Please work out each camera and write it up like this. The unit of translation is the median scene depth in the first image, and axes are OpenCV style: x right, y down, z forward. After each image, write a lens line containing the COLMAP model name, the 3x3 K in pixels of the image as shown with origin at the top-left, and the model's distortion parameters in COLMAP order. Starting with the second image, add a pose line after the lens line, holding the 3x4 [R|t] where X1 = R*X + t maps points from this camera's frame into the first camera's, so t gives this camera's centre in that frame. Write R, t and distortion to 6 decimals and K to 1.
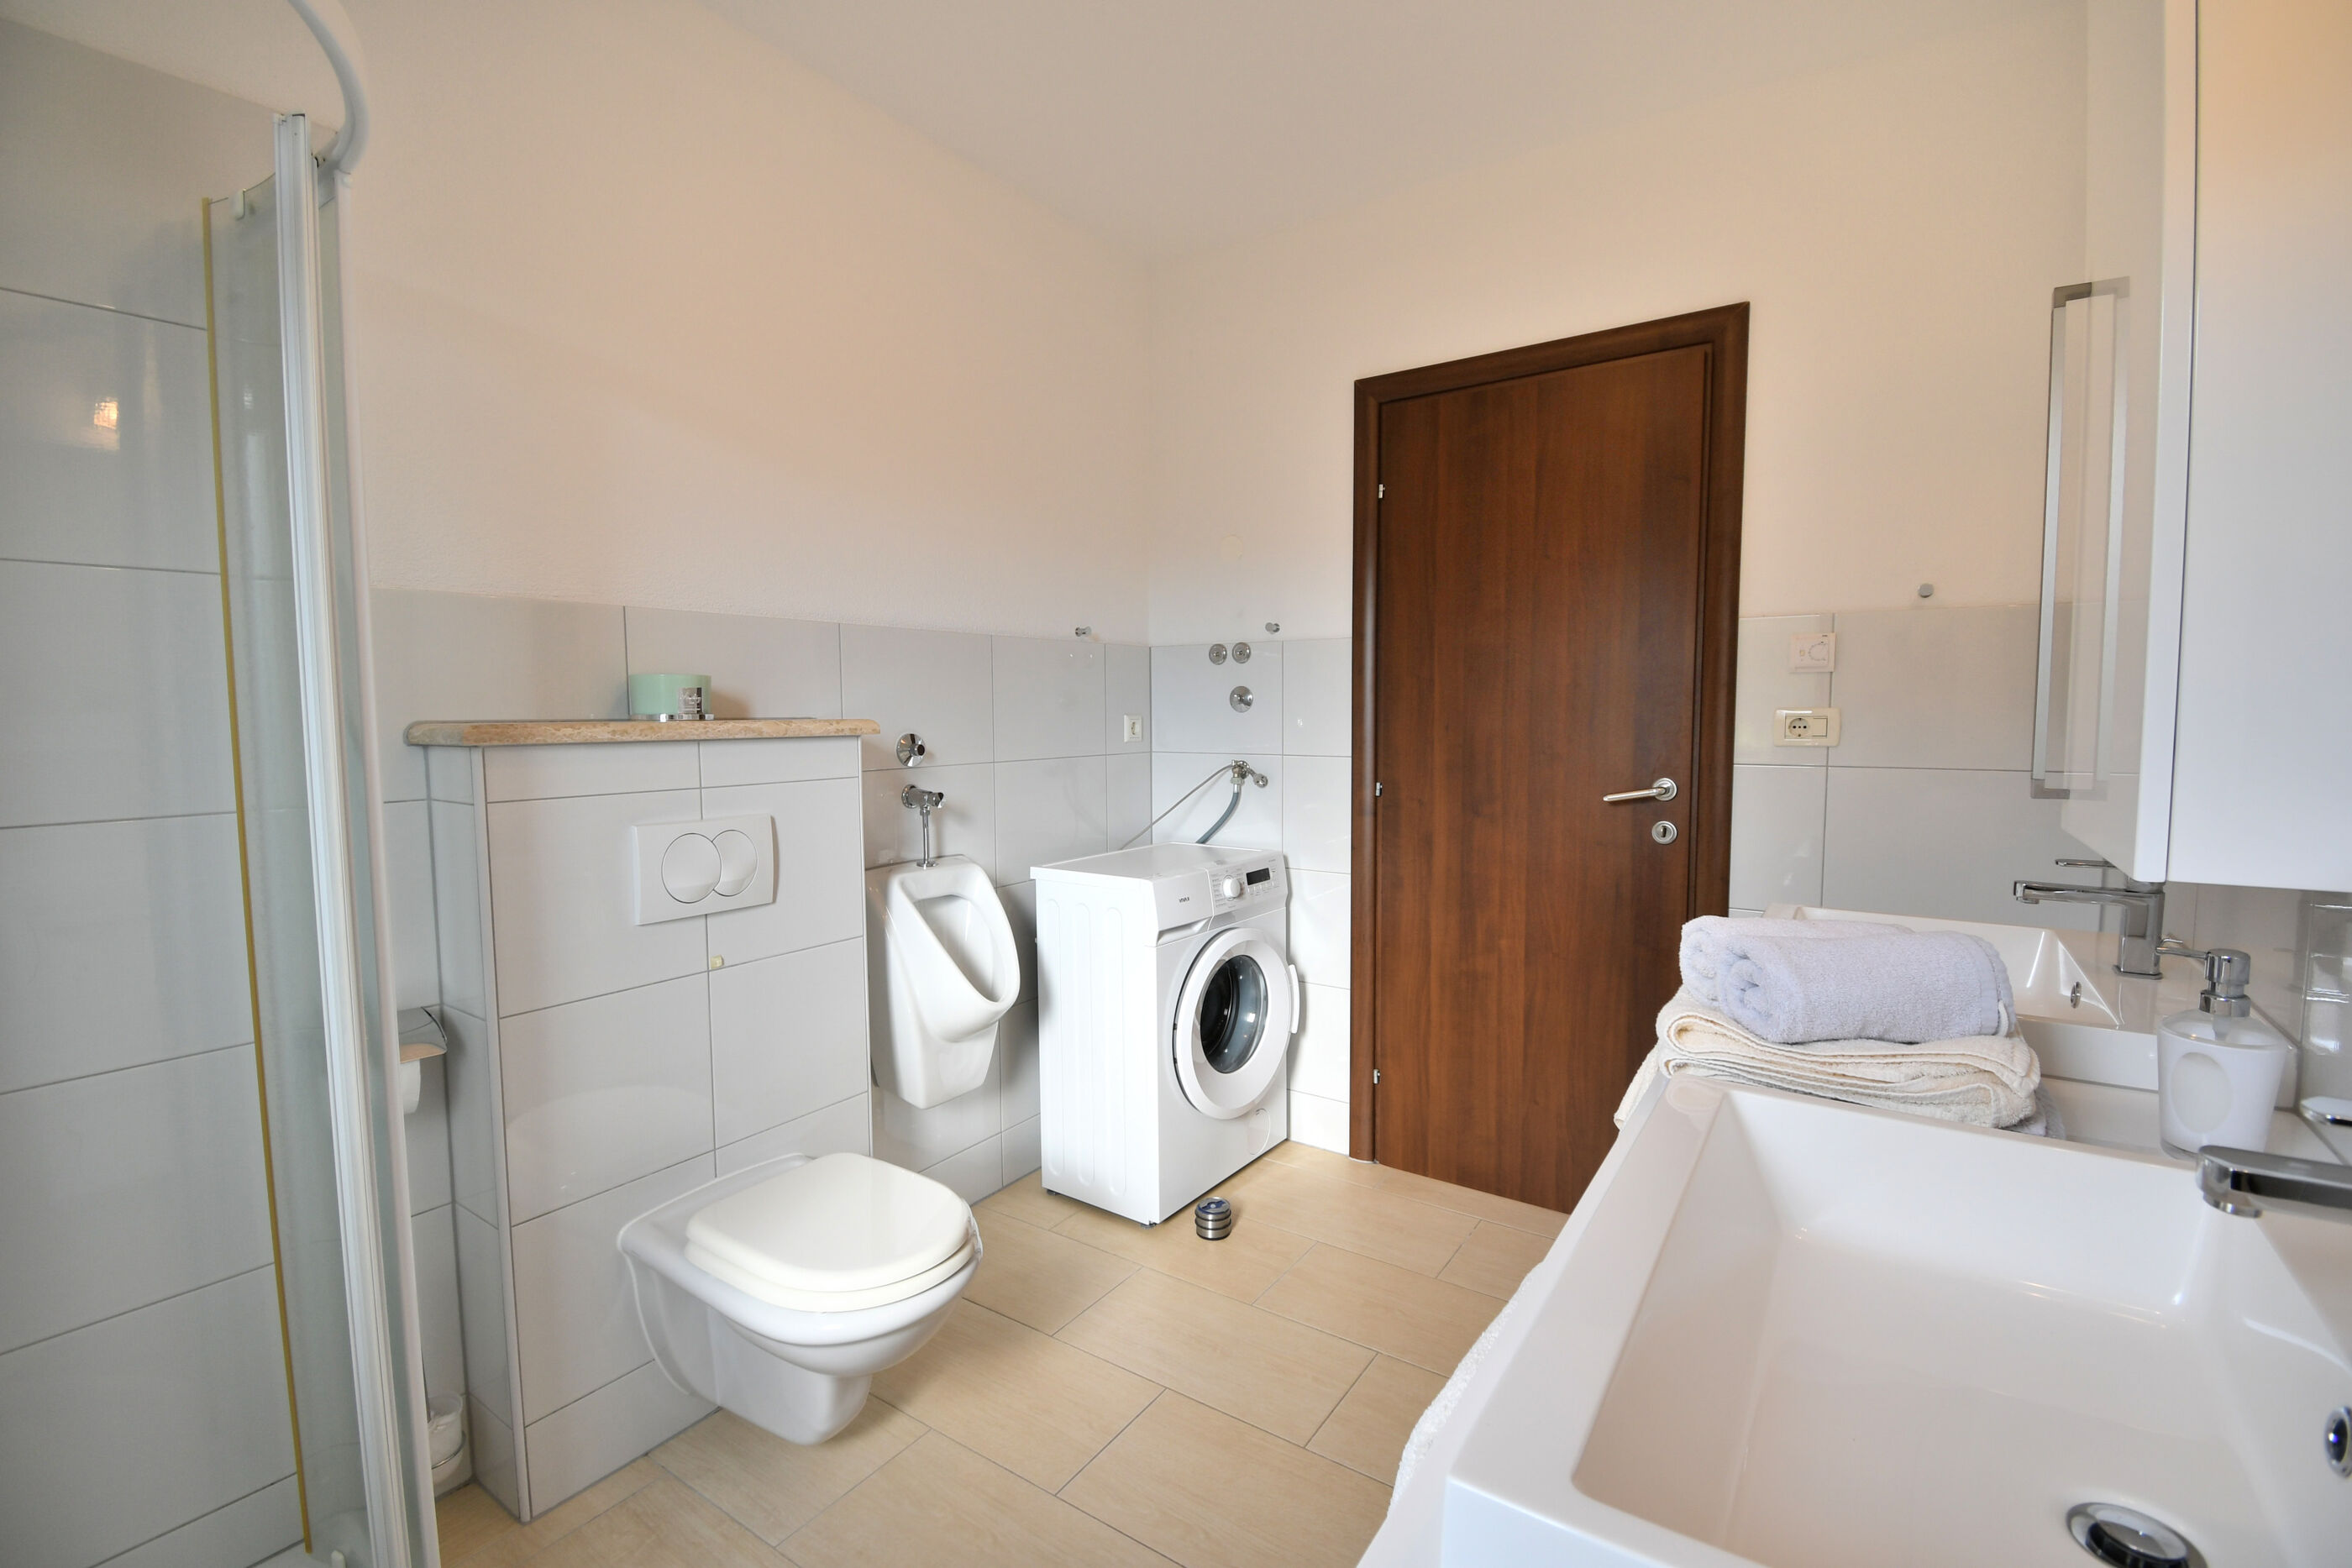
lens RADIAL K [[1028.2, 0, 1176.0], [0, 1028.2, 784.0], [0, 0, 1]] dist [0.020754, -0.026683]
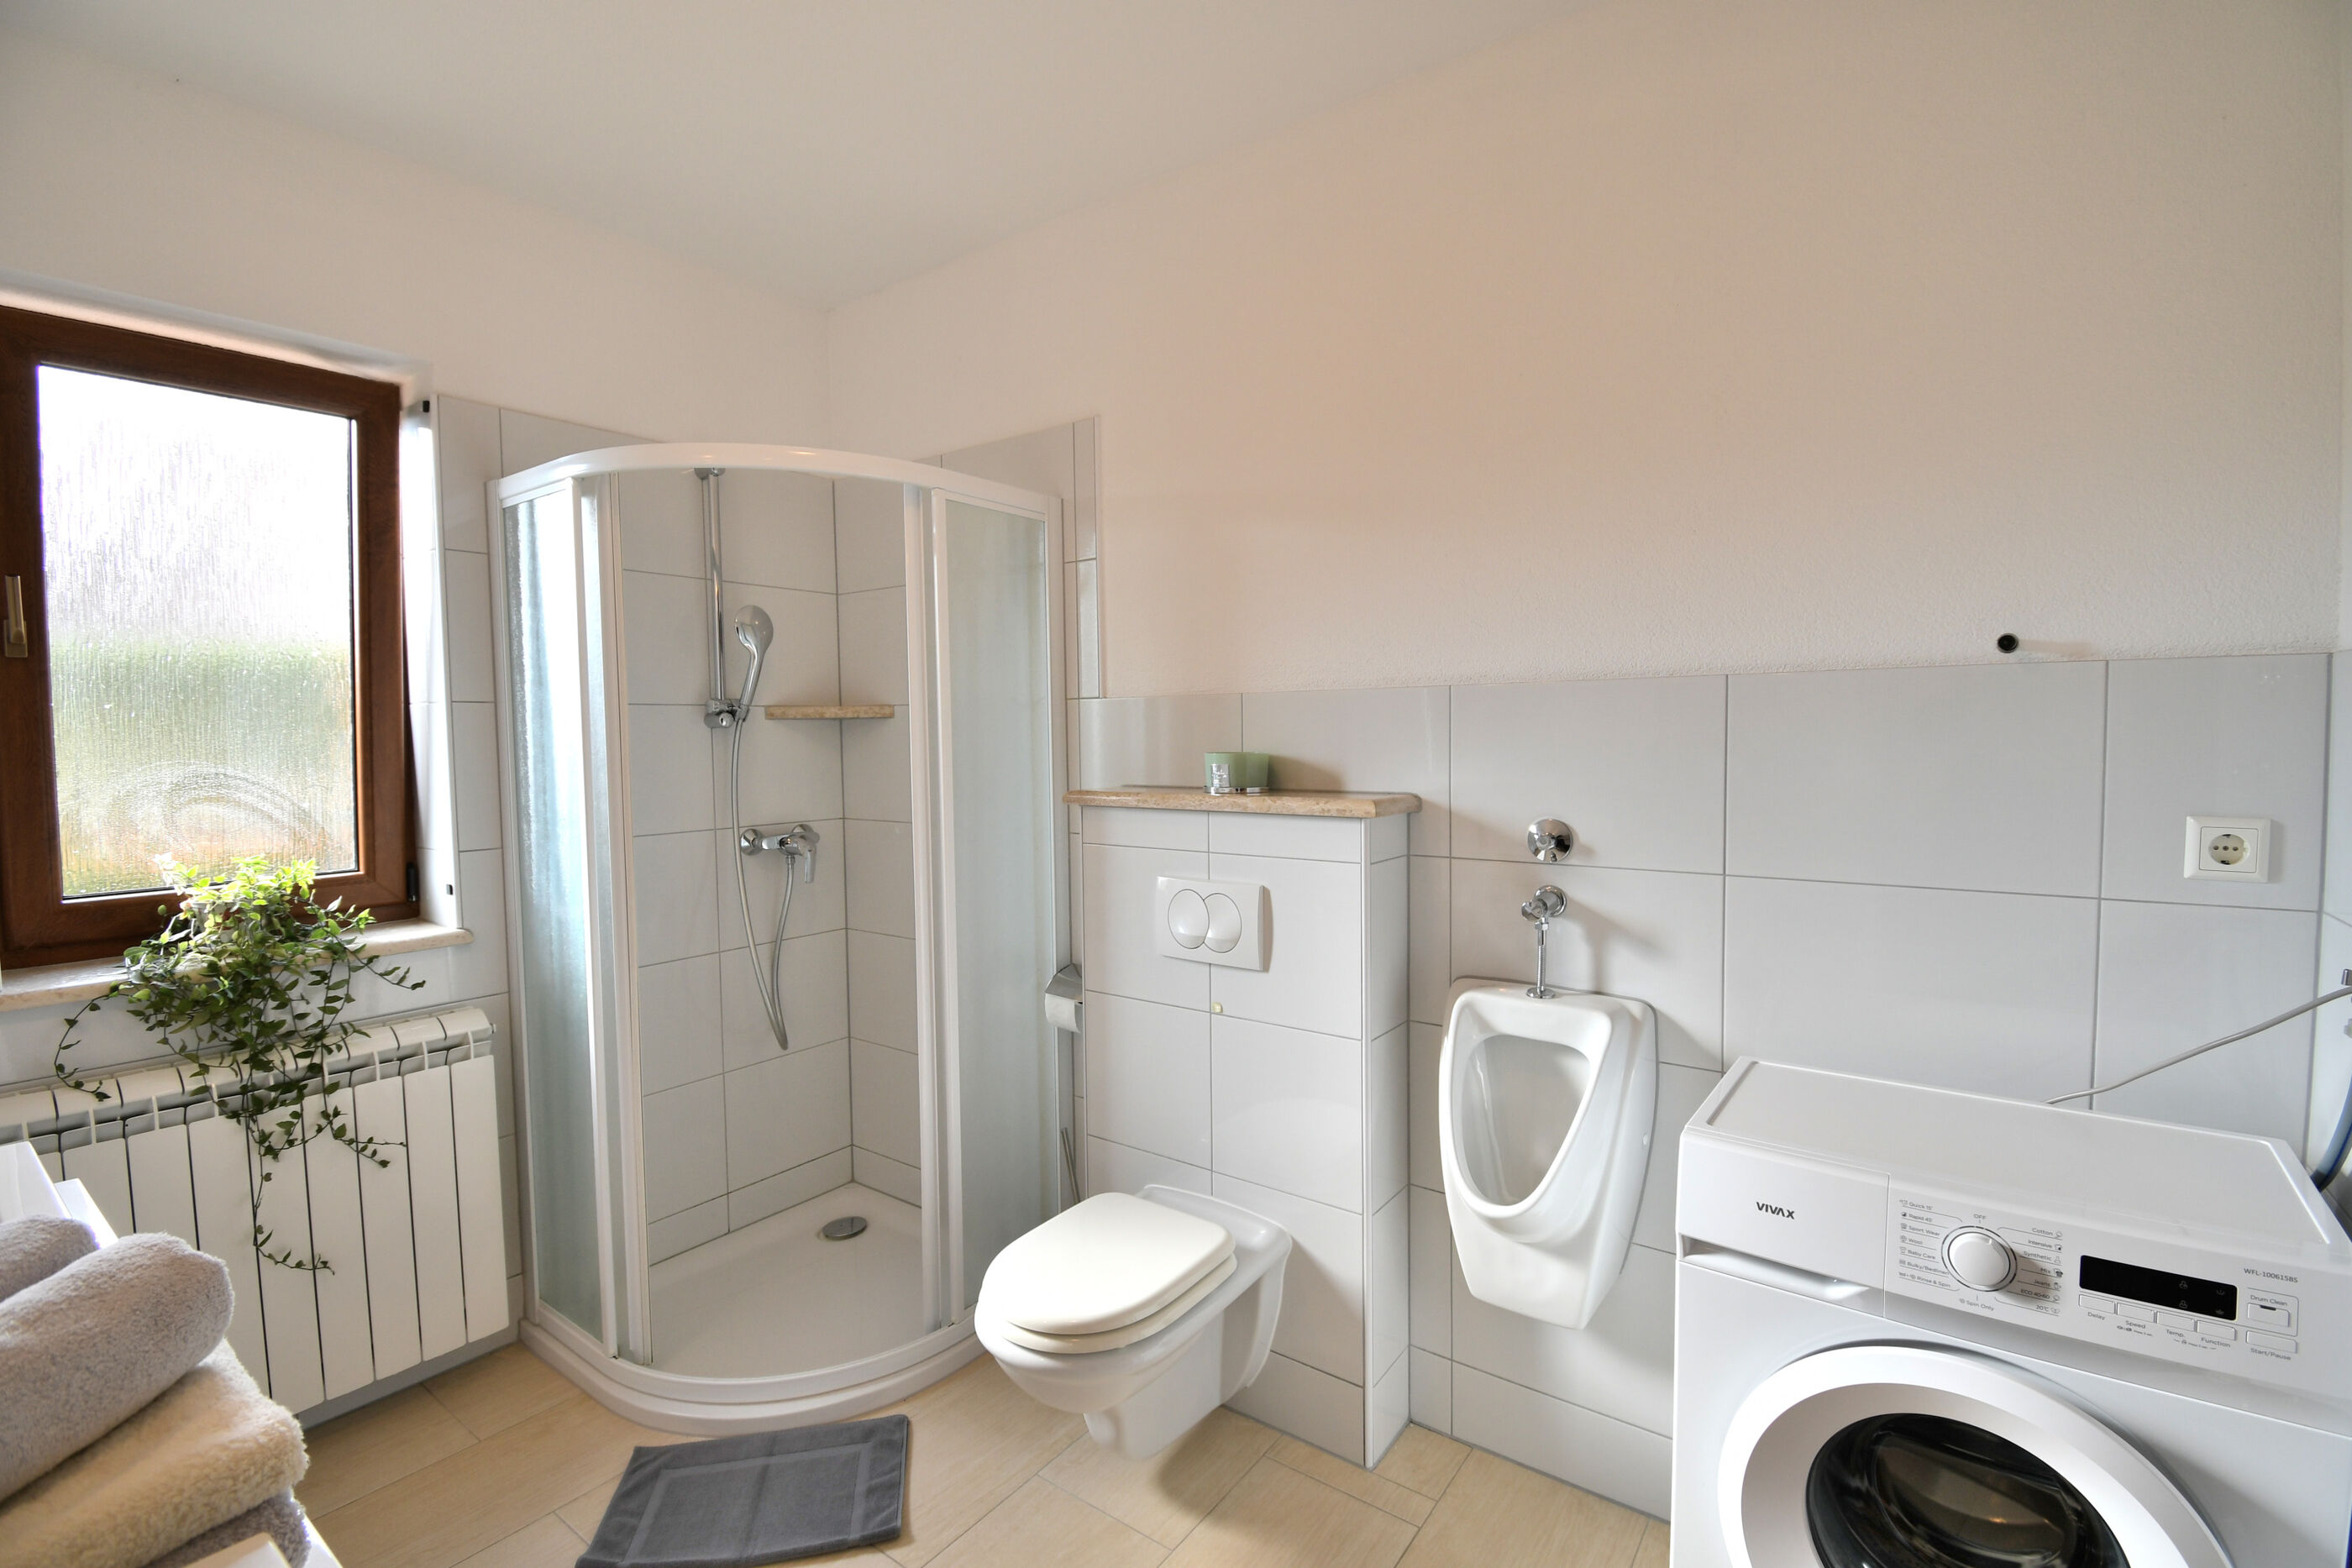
lens RADIAL K [[1028.2, 0, 1176.0], [0, 1028.2, 784.0], [0, 0, 1]] dist [0.020754, -0.026683]
pose [[-0.031713, 0.057313, -0.997852, 0.654570], [-0.060281, 0.996428, 0.059147, -0.132863], [0.997678, 0.062028, -0.028145, 0.960391]]
